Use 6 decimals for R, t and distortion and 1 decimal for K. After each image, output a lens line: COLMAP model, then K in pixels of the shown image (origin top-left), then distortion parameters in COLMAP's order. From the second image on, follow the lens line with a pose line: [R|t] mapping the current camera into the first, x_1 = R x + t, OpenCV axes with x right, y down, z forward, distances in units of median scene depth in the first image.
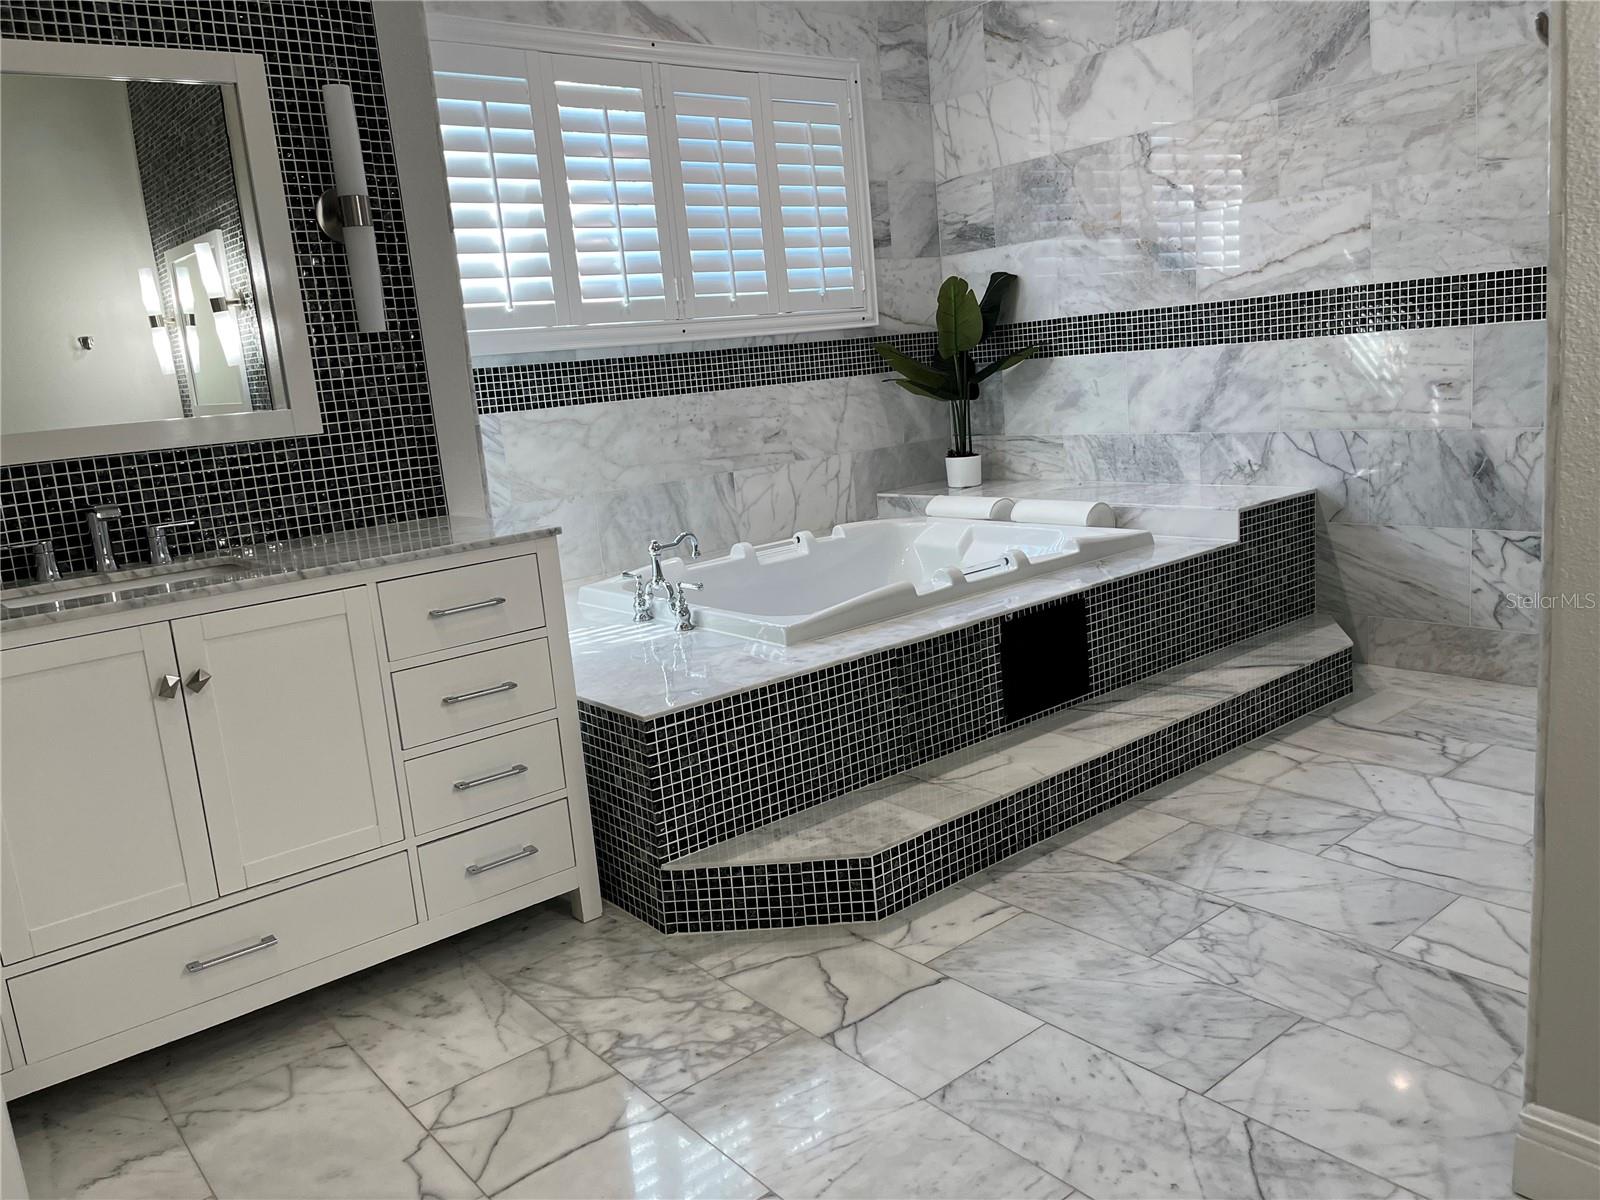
lens RADIAL K [[1195.3, 0, 806.2], [0, 1195.3, 609.5], [0, 0, 1]] dist [0.058751, -0.078387]
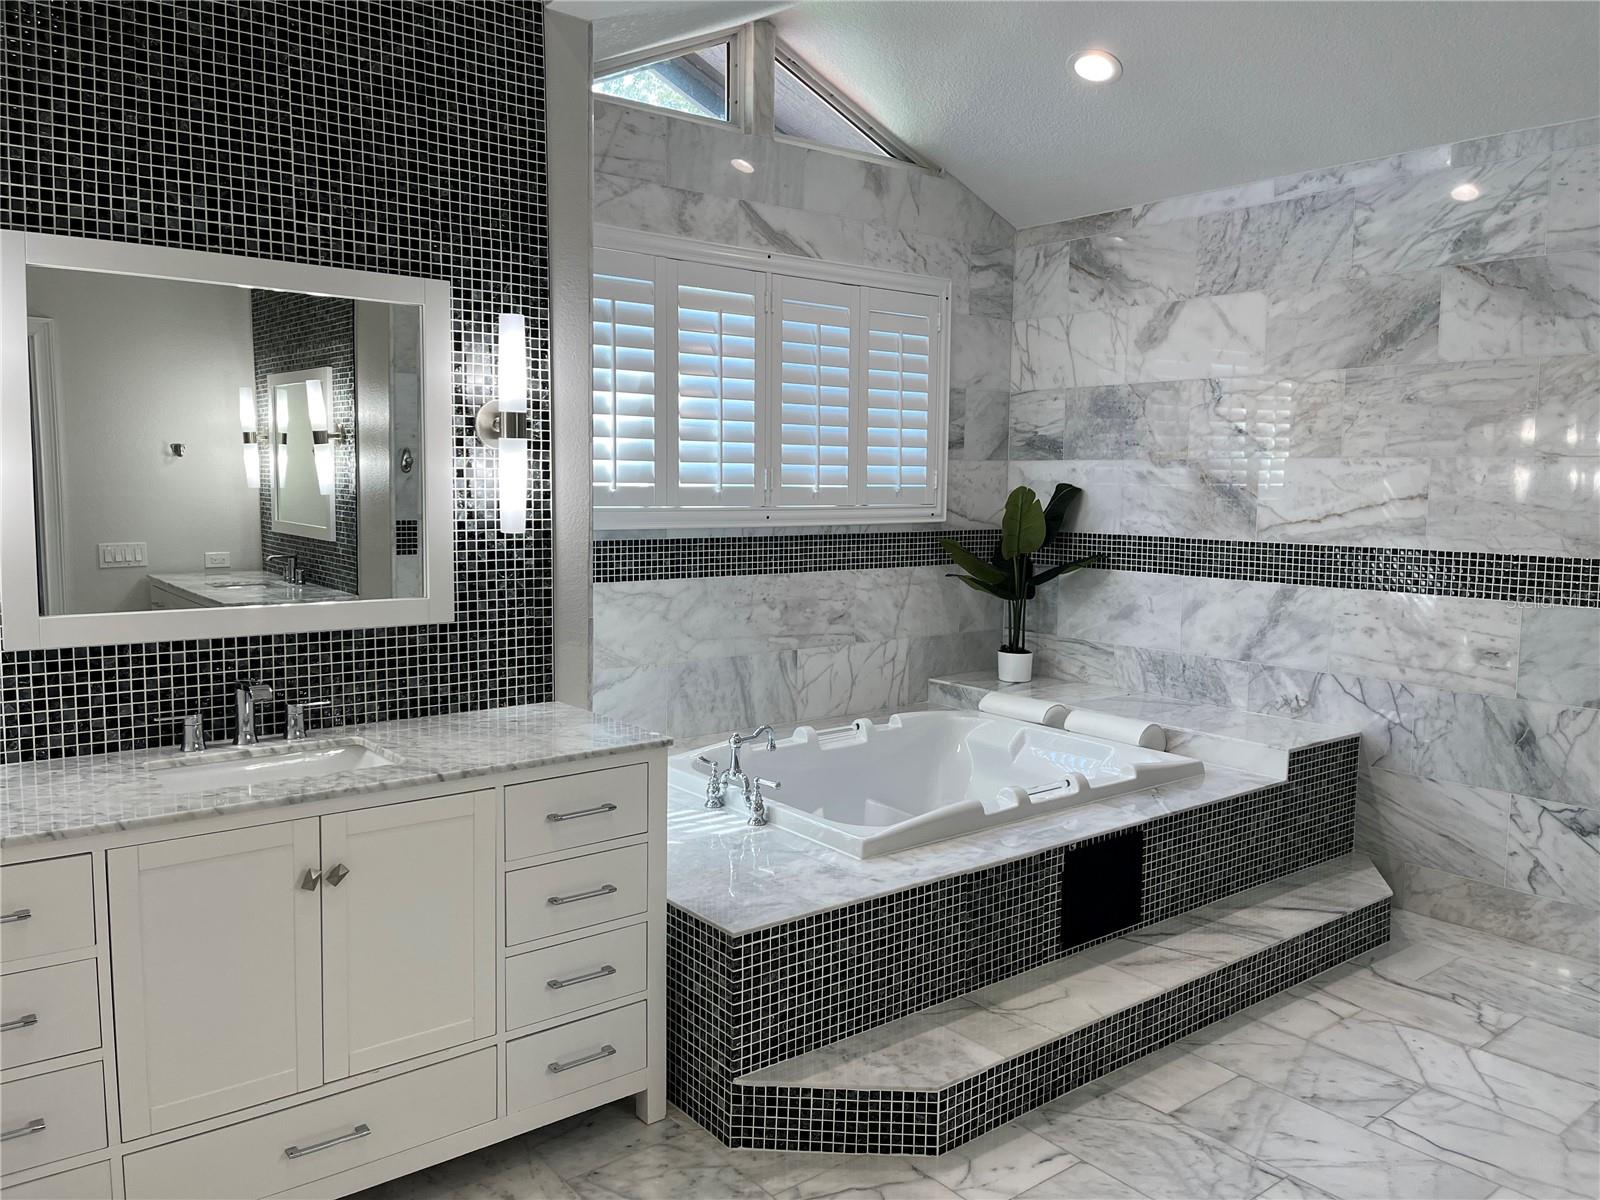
lens RADIAL K [[1204.6, 0, 802.7], [0, 1204.6, 596.7], [0, 0, 1]] dist [0.055581, -0.073204]
pose [[0.994947, 0.100346, 0.003191, -0.077632], [-0.099614, 0.990651, -0.093209, -0.076802], [-0.012515, 0.092421, 0.995641, -0.053696]]
